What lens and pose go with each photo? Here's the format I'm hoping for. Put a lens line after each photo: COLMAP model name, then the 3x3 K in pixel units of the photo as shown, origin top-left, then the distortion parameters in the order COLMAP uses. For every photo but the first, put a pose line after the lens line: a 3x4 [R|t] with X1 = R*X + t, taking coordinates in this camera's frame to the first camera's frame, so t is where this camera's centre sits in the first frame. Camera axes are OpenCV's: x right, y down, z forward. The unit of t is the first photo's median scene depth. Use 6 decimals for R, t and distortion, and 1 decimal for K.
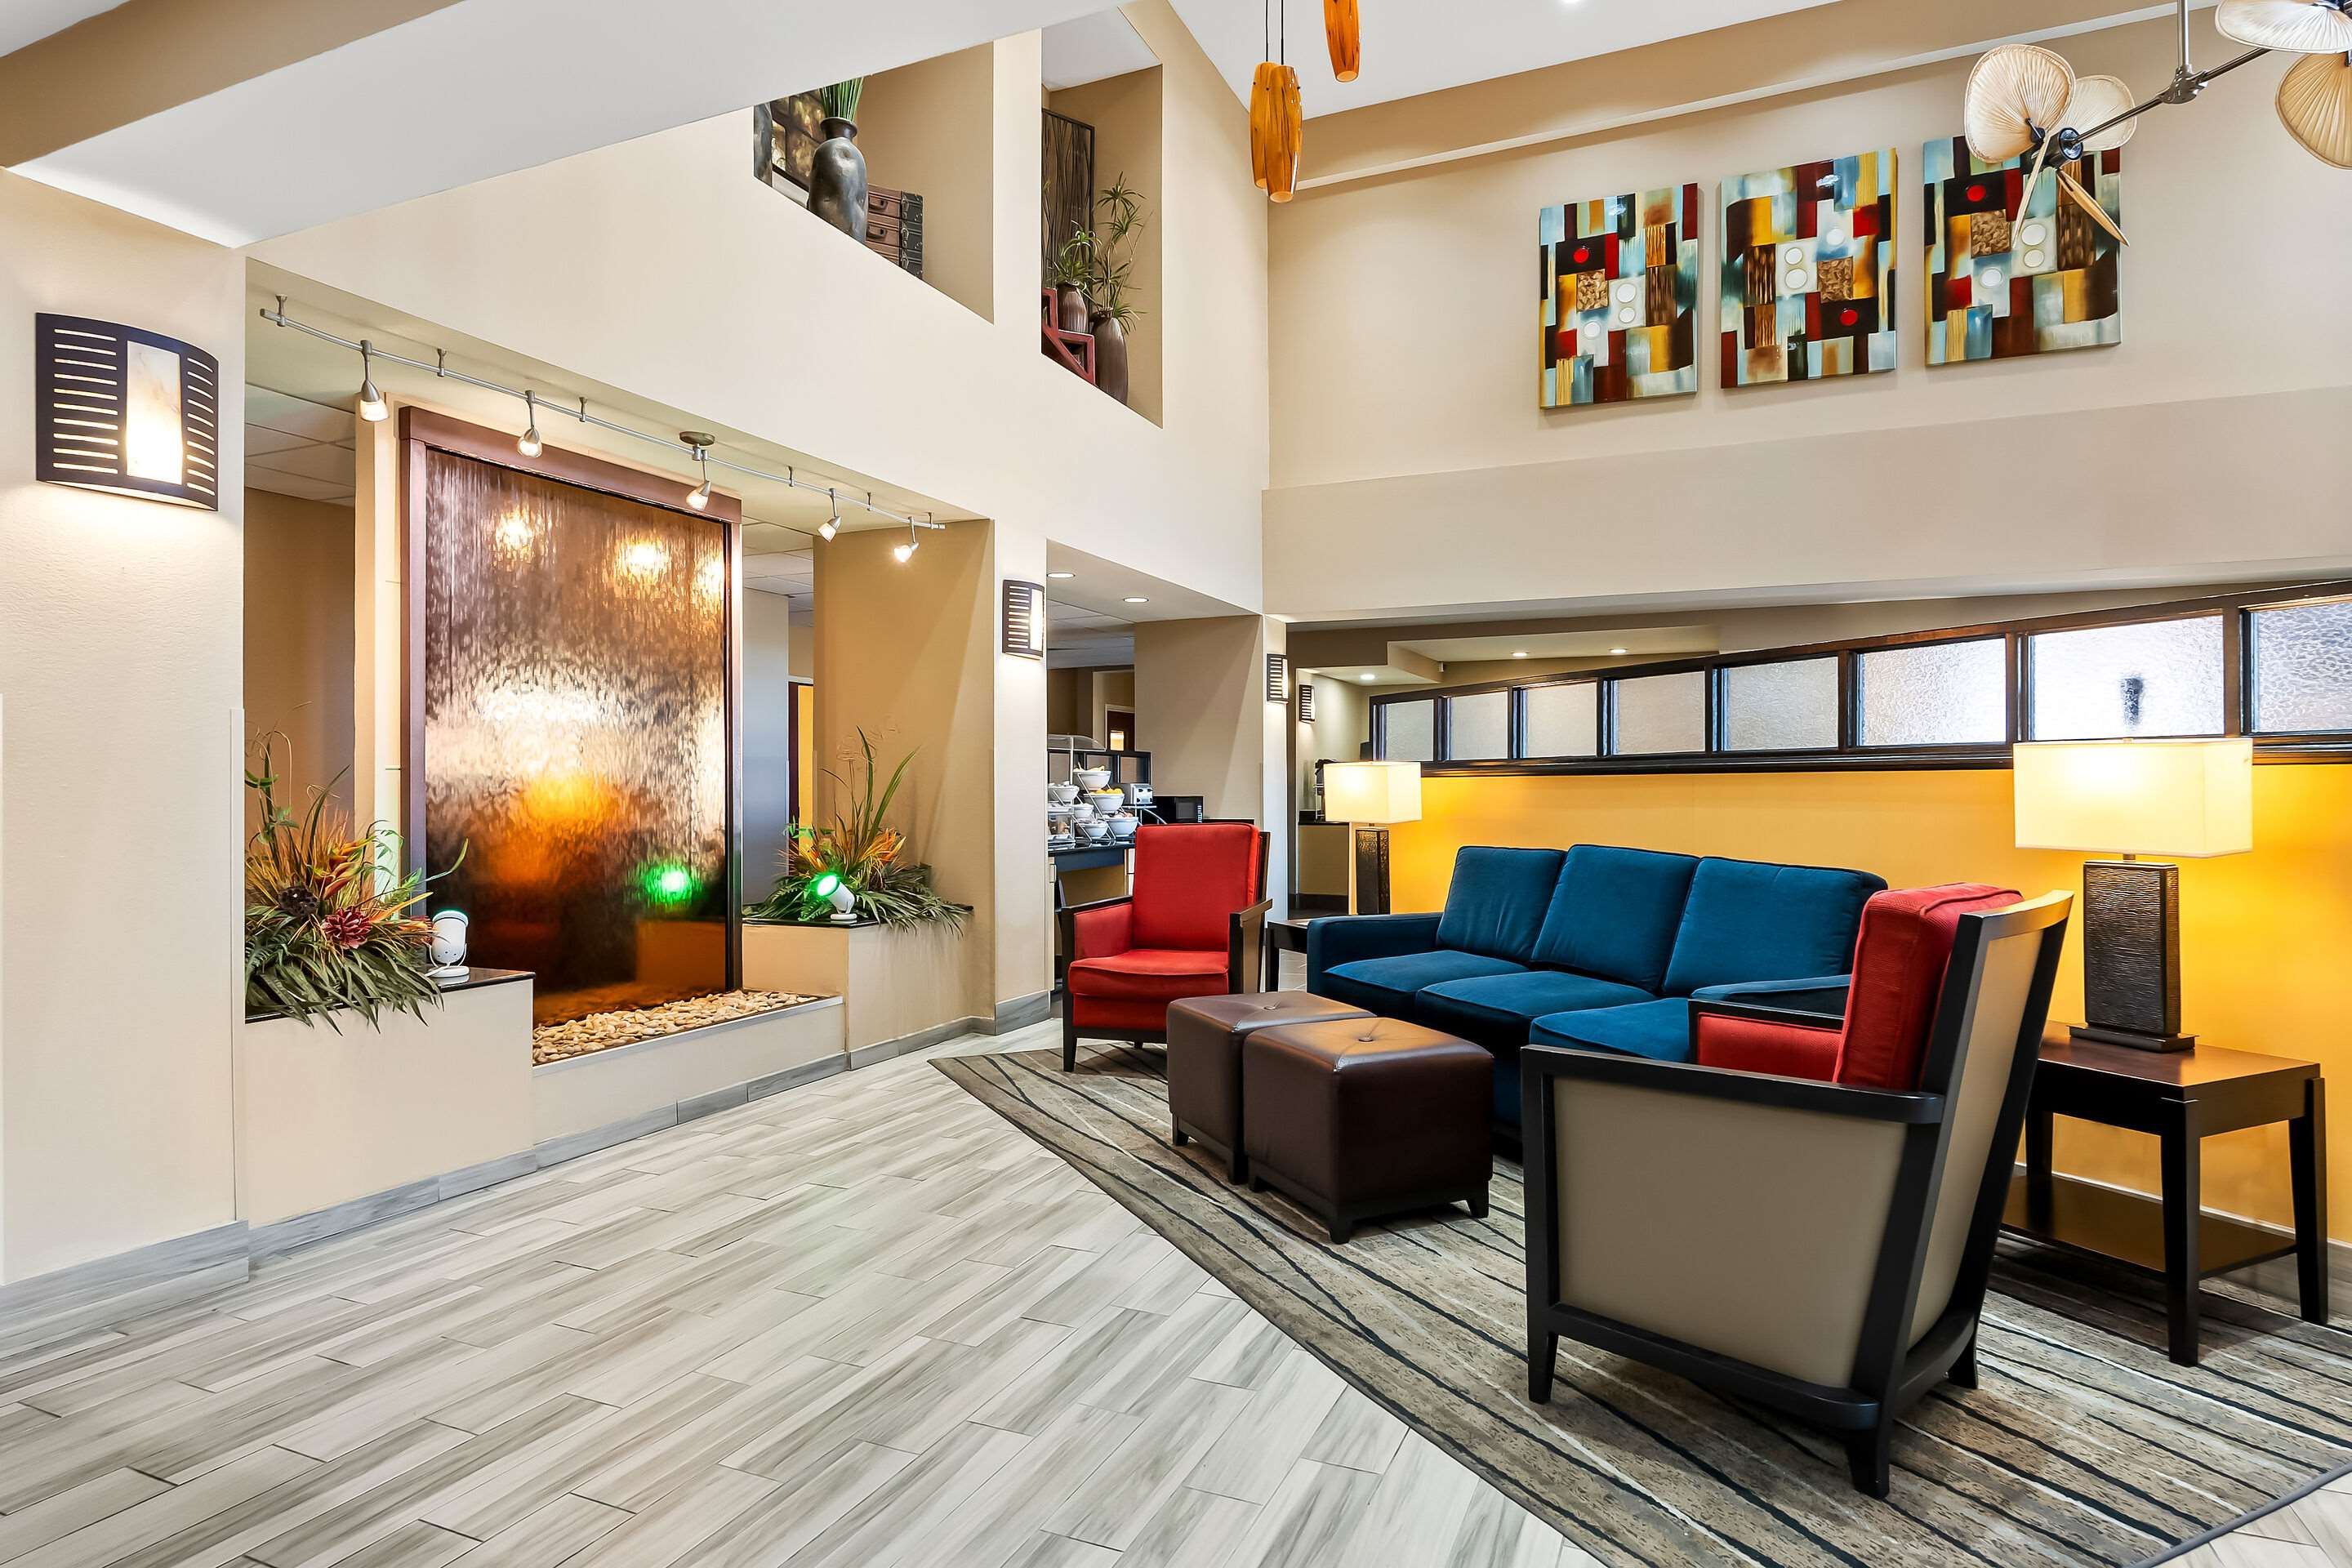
lens RADIAL K [[1323.8, 0, 1165.9], [0, 1323.8, 785.1], [0, 0, 1]] dist [0.002688, -0.001518]
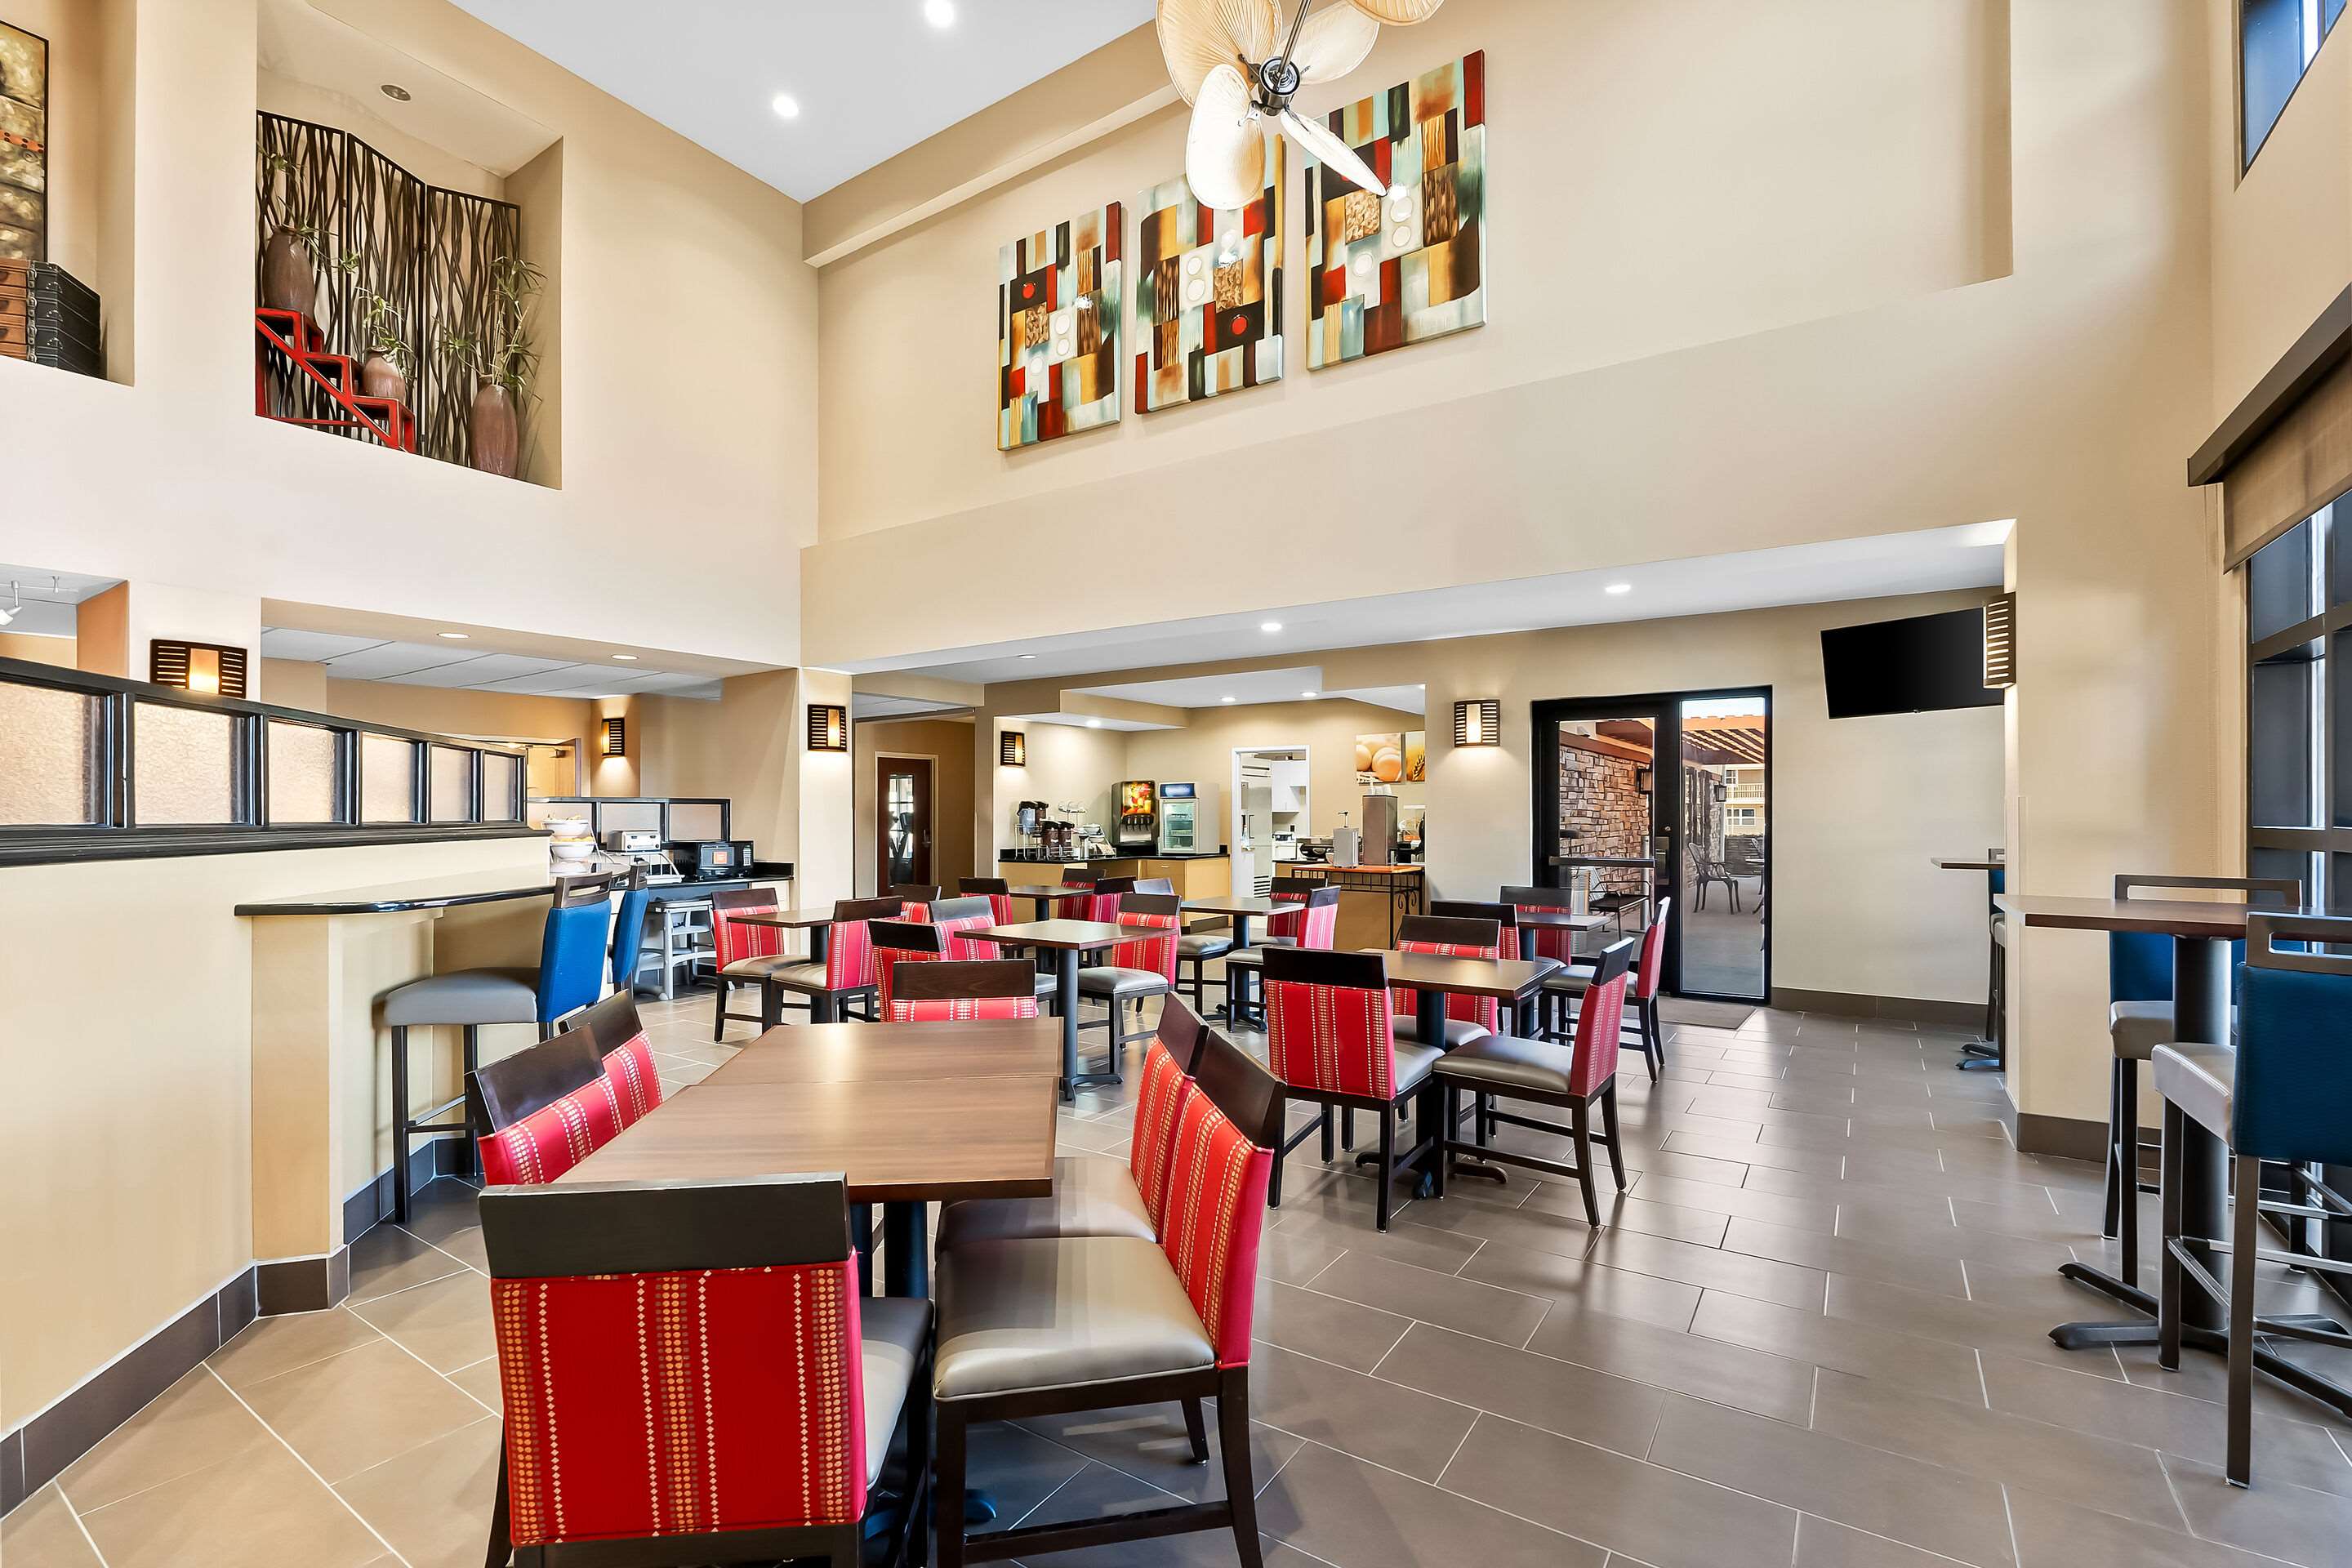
lens RADIAL K [[1052.6, 0, 1181.9], [0, 1052.6, 804.7], [0, 0, 1]] dist [-0.004292, -0.000282]
pose [[0.983729, -0.003407, -0.179629, 0.593764], [0.002884, 0.999991, -0.003176, -0.019308], [0.179638, 0.002606, 0.983729, 0.273366]]
